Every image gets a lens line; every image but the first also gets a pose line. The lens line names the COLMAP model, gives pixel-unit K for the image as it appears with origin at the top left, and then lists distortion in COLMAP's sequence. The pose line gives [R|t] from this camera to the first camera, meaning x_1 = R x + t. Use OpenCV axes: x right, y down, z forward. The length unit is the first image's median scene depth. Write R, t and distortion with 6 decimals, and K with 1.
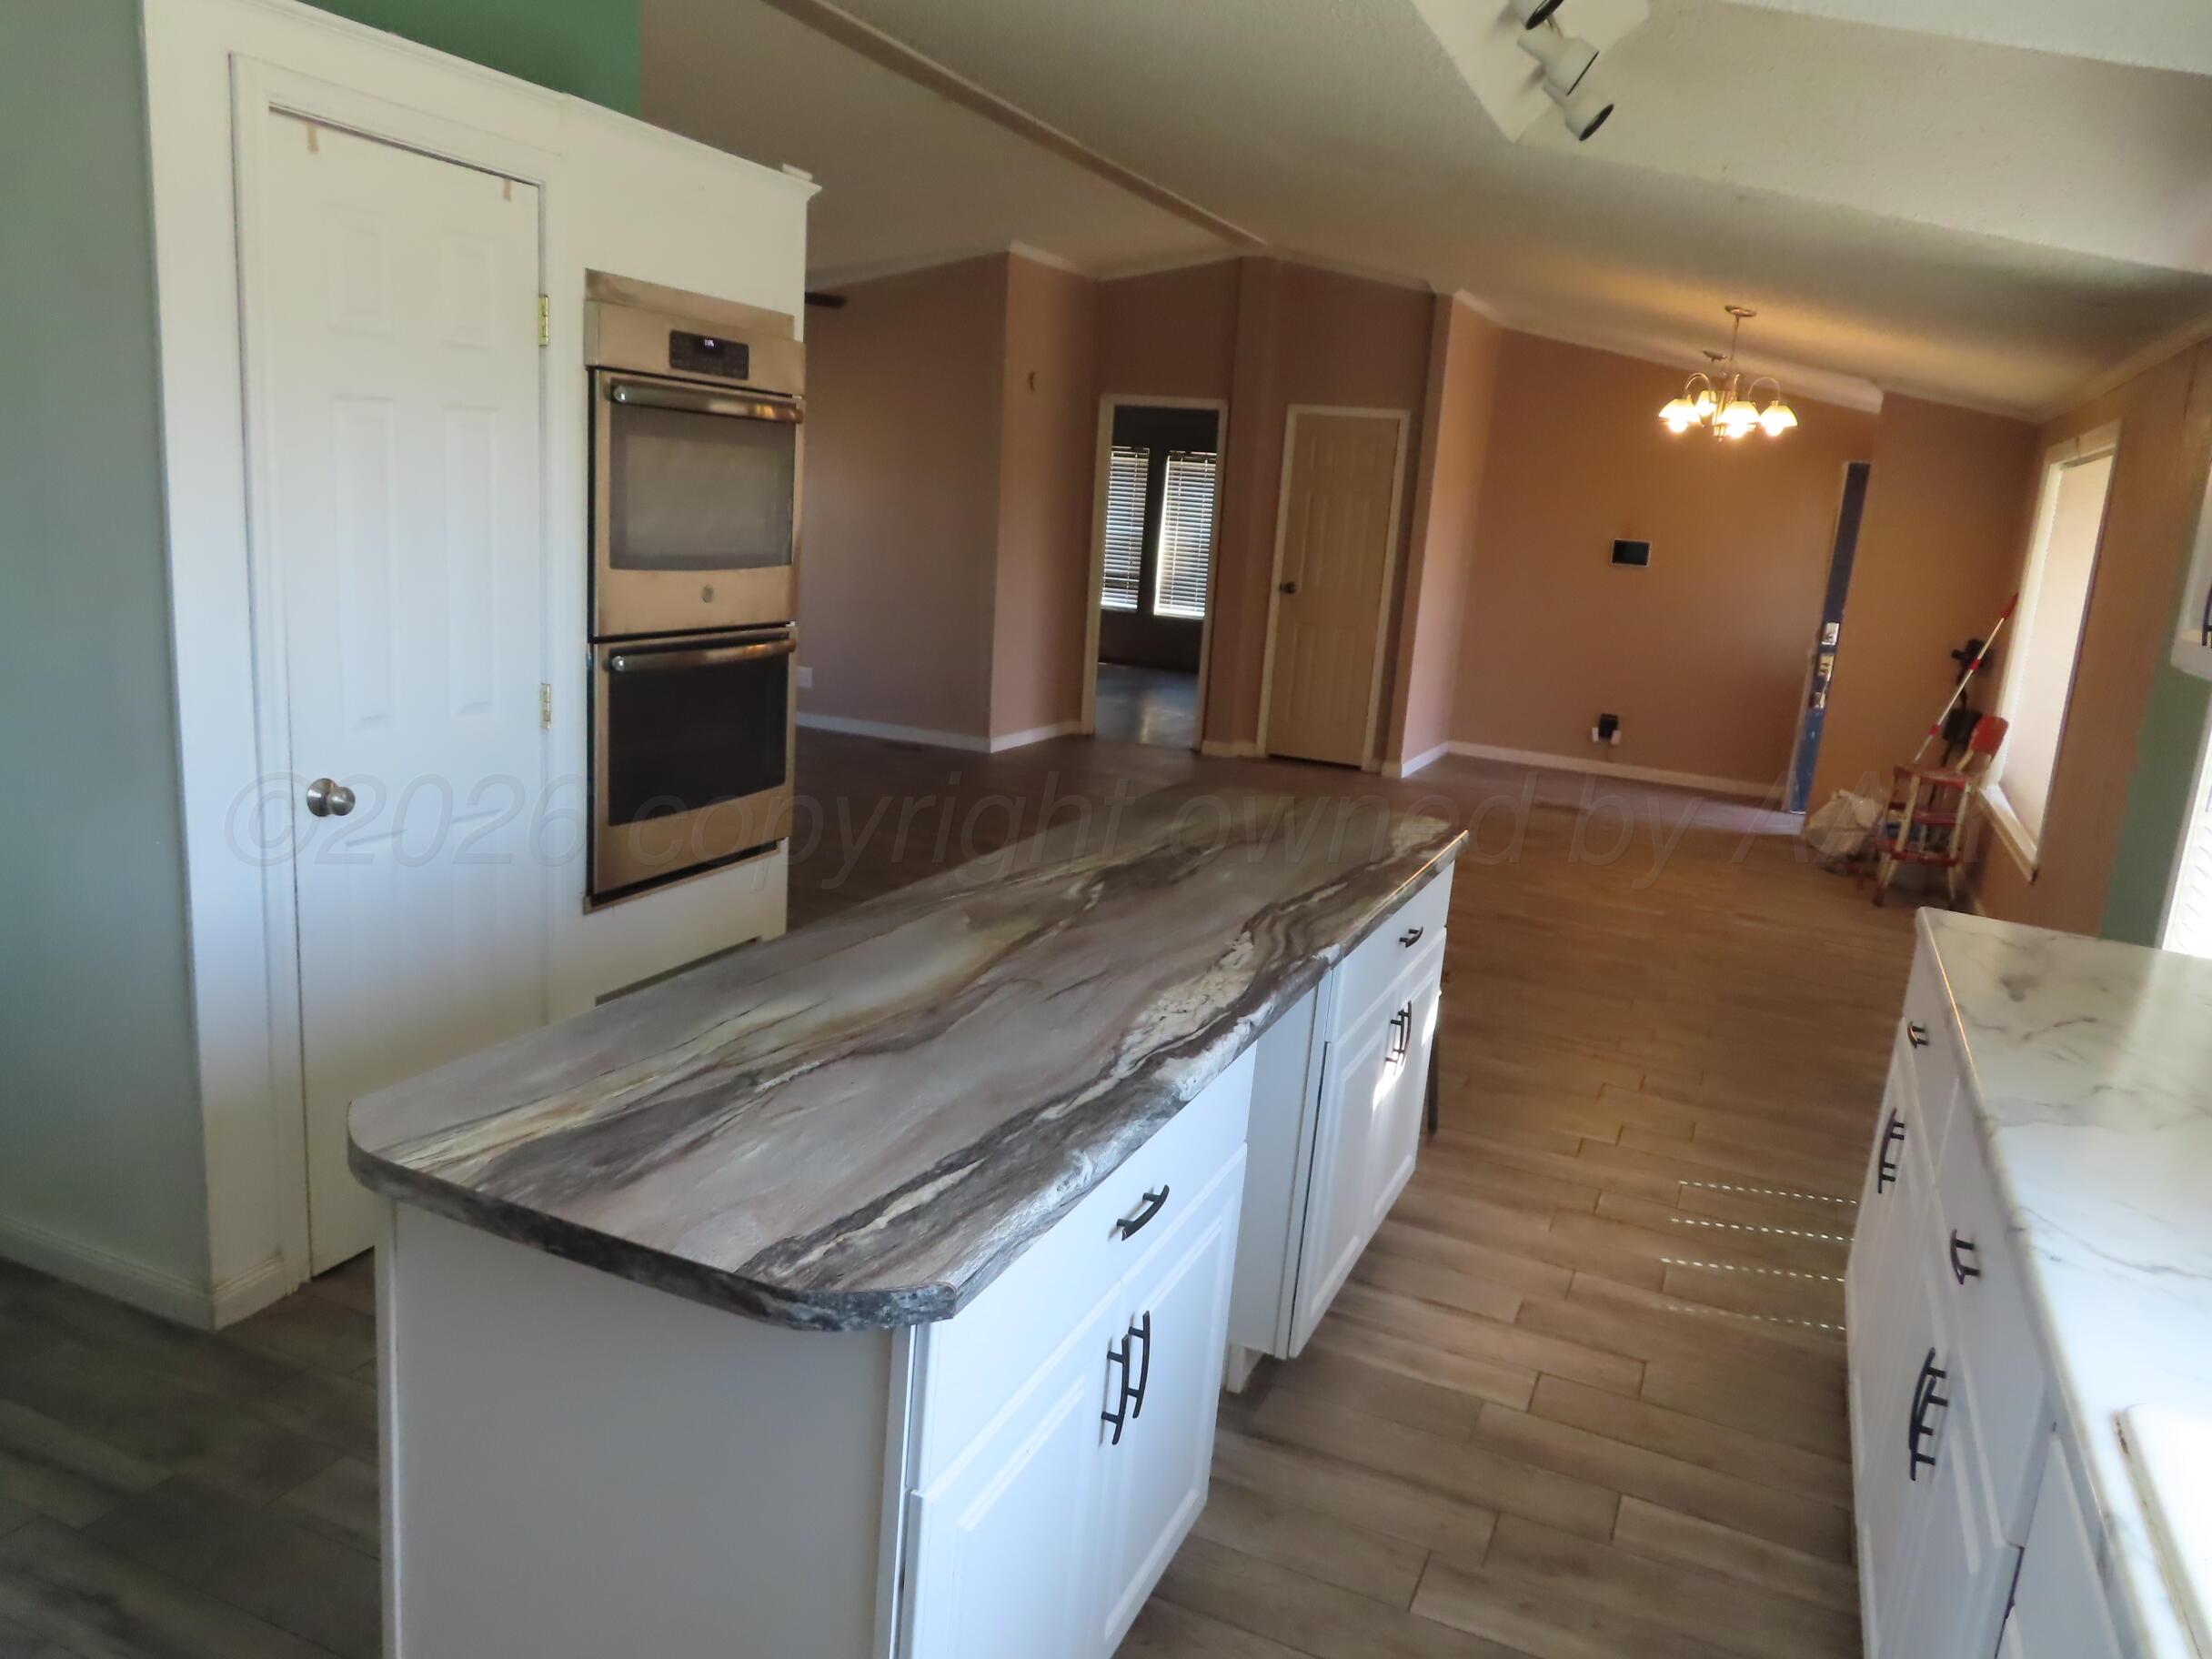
lens RADIAL K [[1589.5, 0, 1119.1], [0, 1589.5, 825.7], [0, 0, 1]] dist [-0.012889, 0.013341]
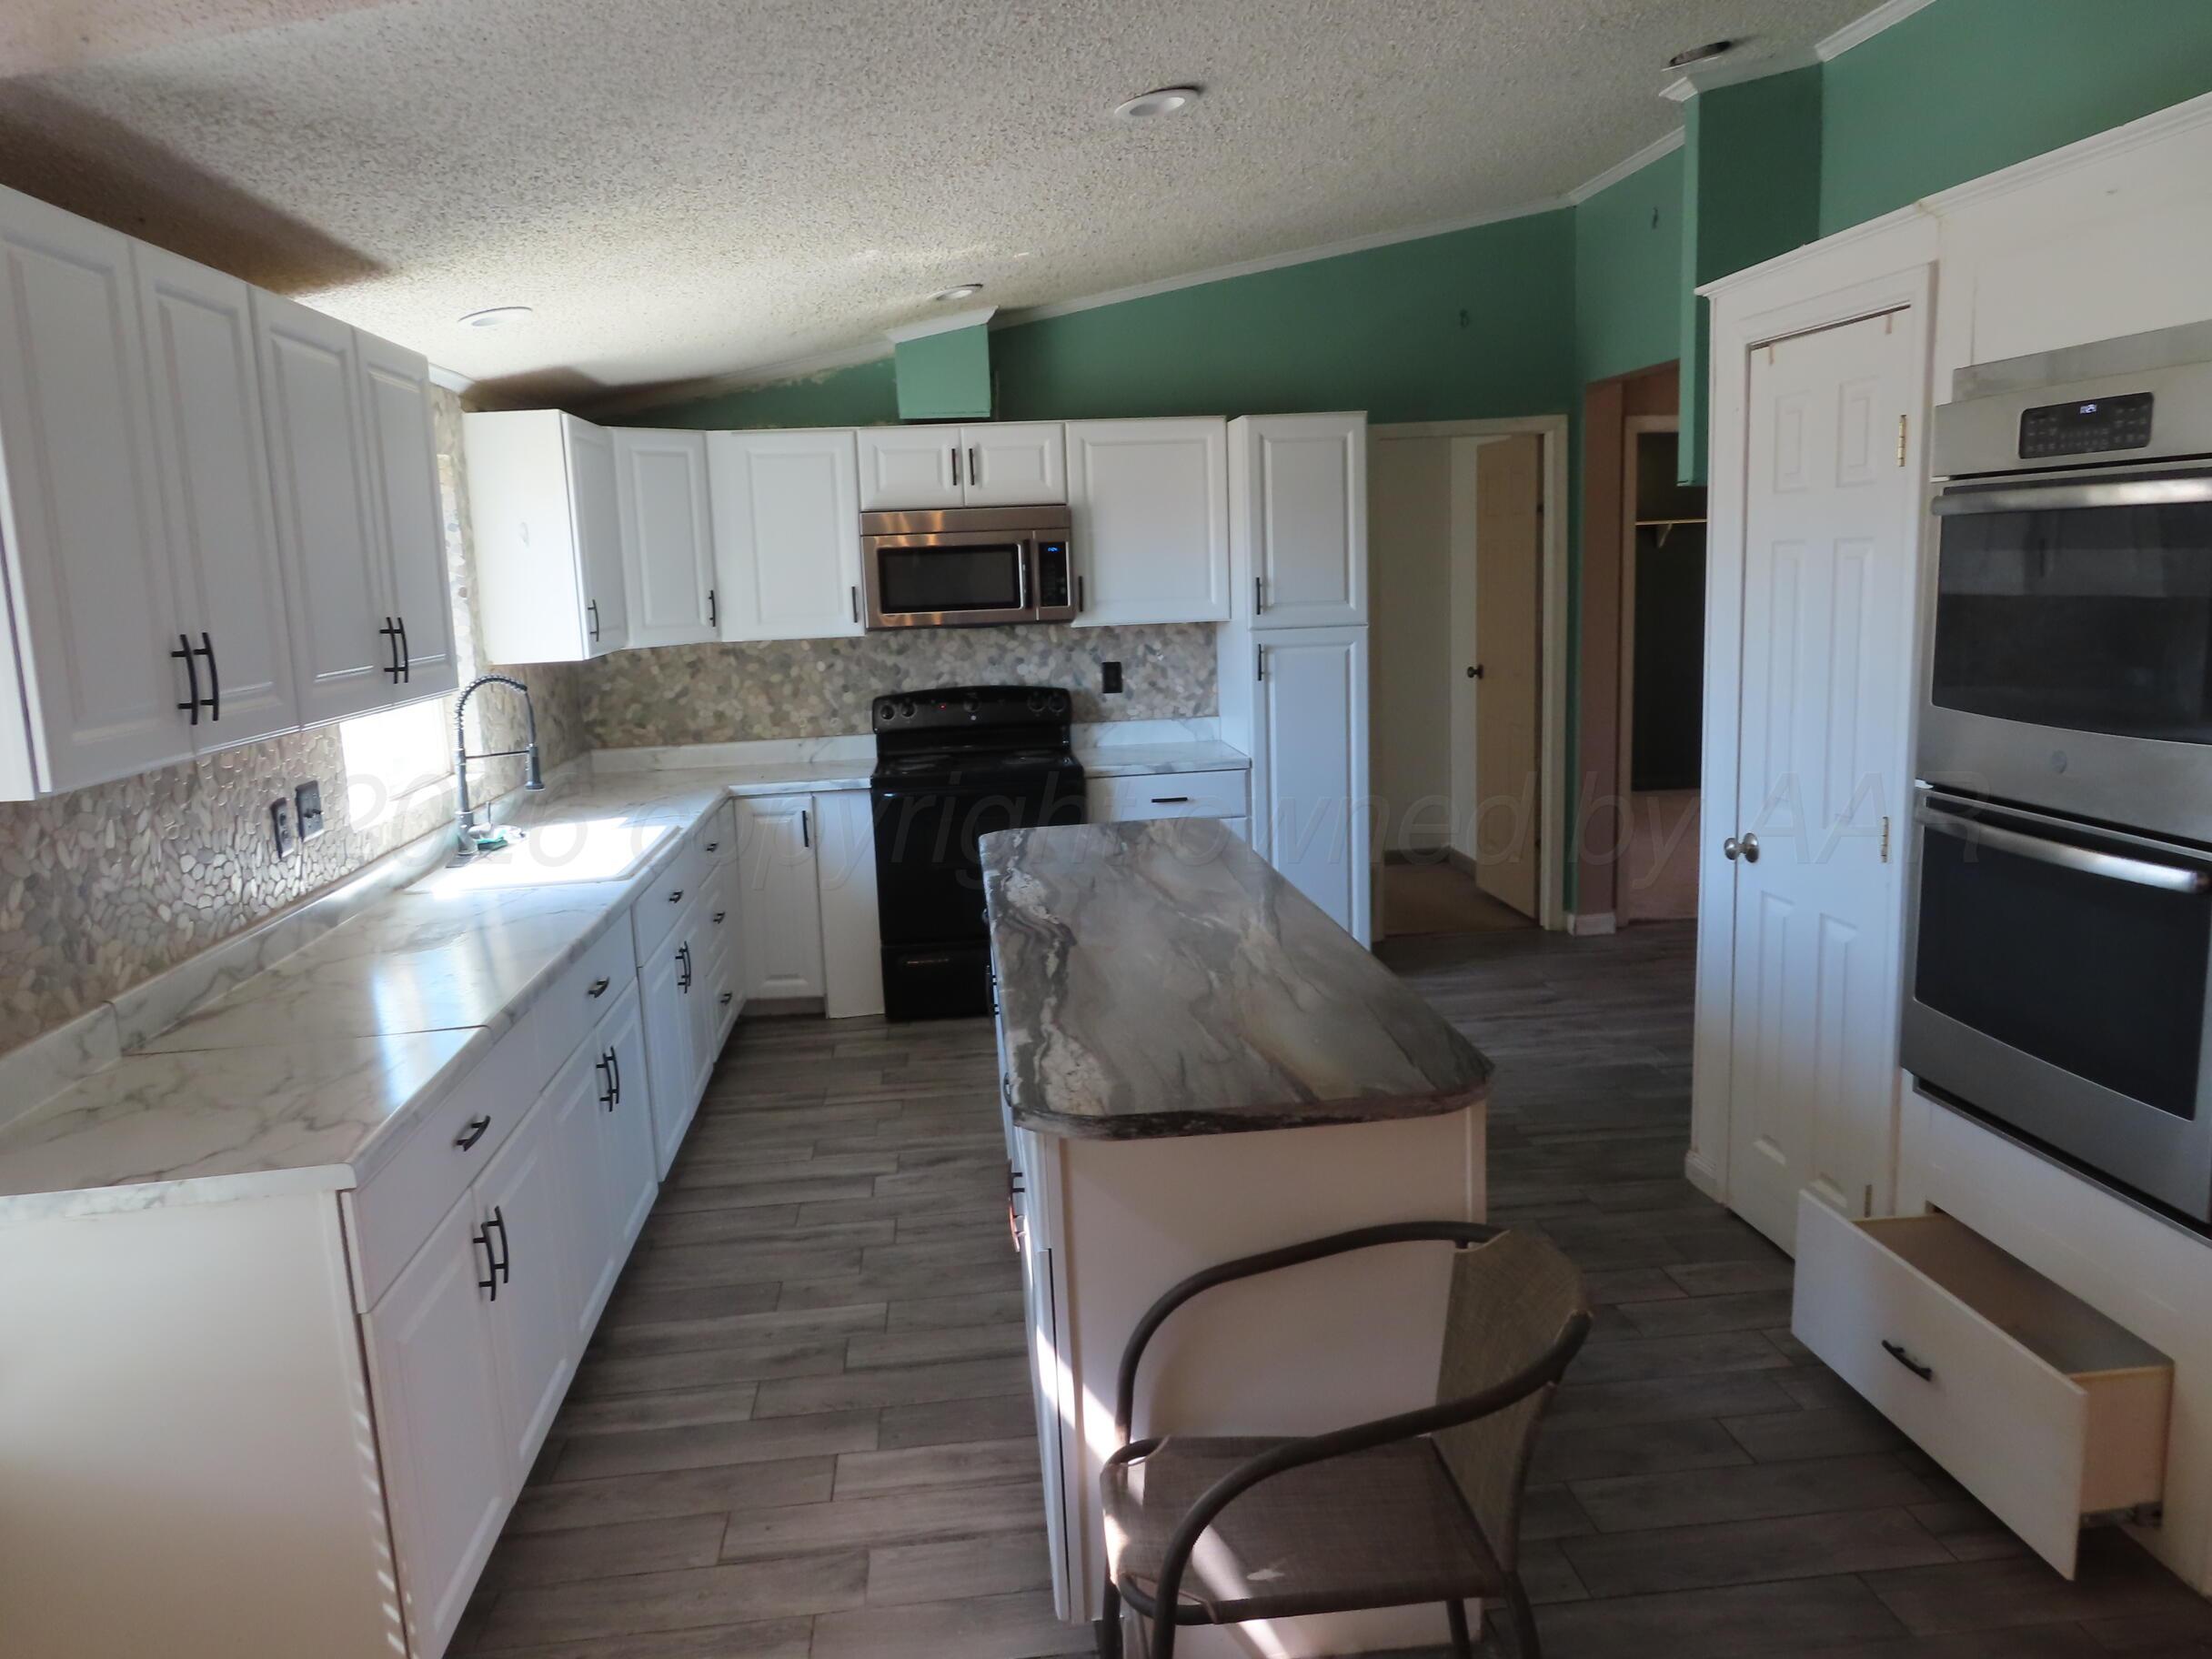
lens RADIAL K [[1589.5, 0, 1108.8], [0, 1589.5, 845.6], [0, 0, 1]] dist [-0.012889, 0.013341]
pose [[-0.875587, 0.041680, -0.481259, 0.411048], [-0.130165, 0.939063, 0.318147, -0.254126], [0.465193, 0.341208, -0.816806, 1.260982]]
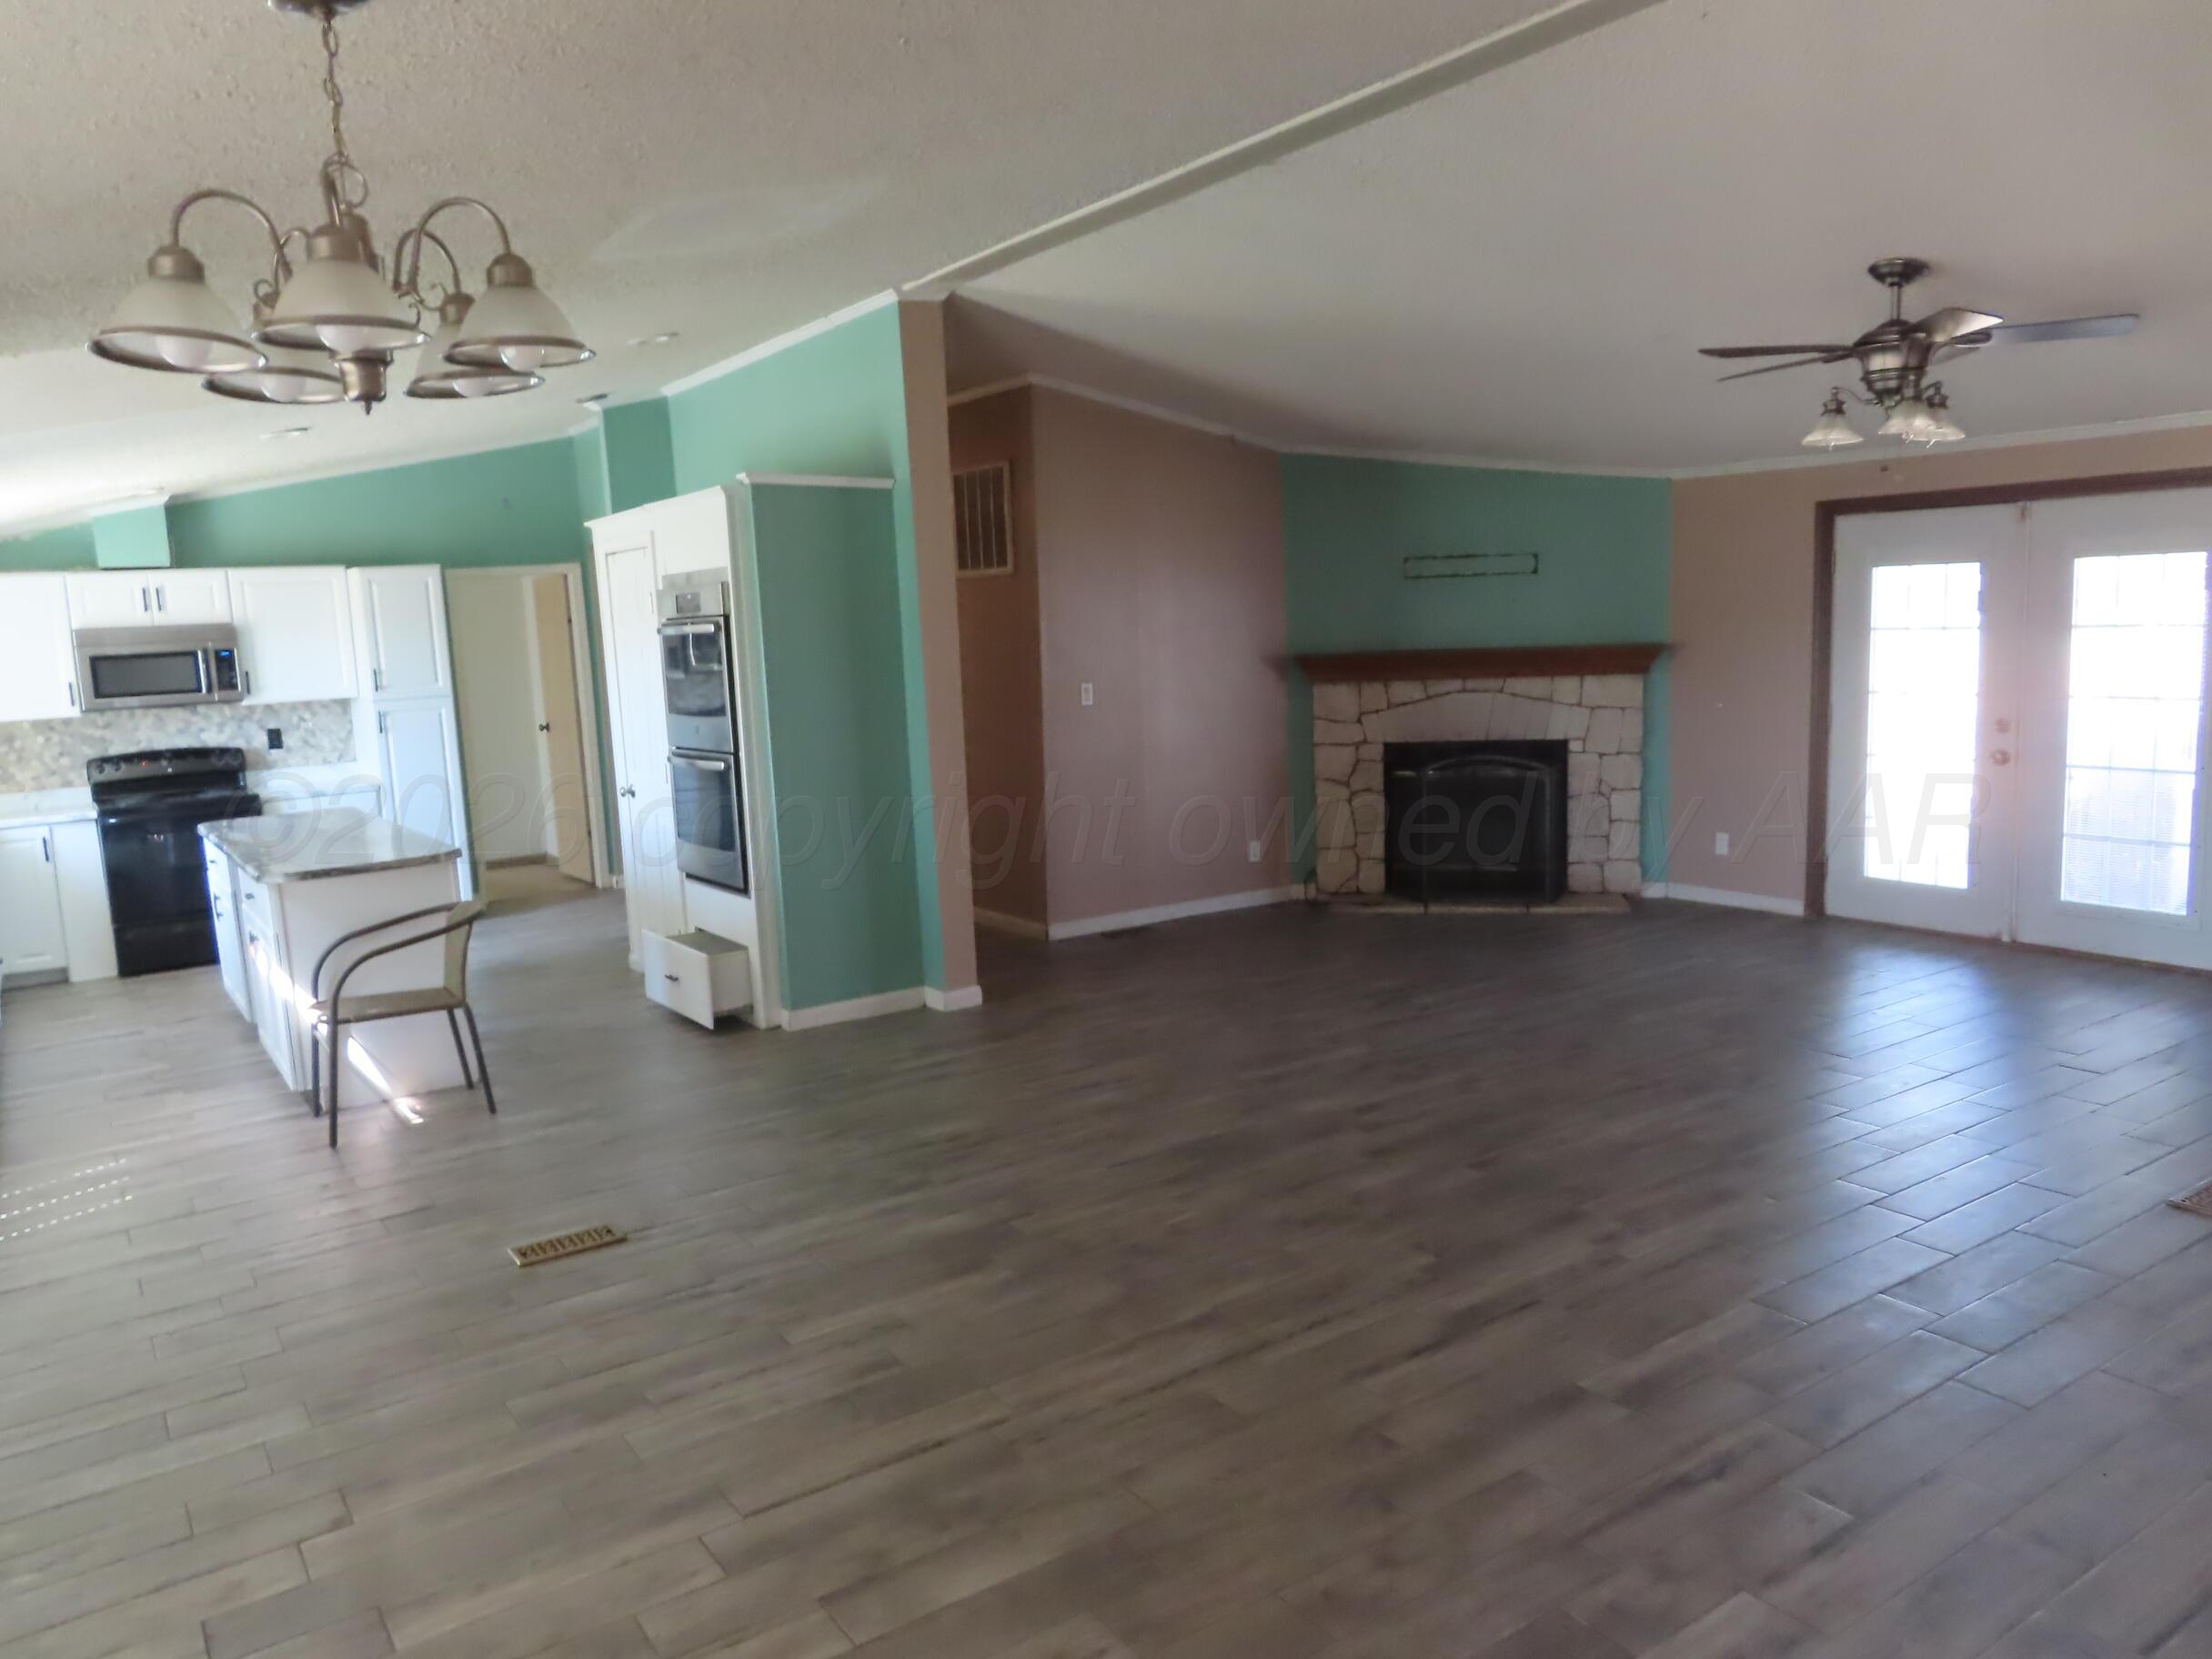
lens RADIAL K [[1589.5, 0, 1099.8], [0, 1589.5, 817.7], [0, 0, 1]] dist [-0.012889, 0.013341]
pose [[-0.542698, 0.059351, -0.837829, 0.934615], [-0.166709, 0.970043, 0.176702, -0.407328], [0.823218, 0.235570, -0.516546, 2.131965]]
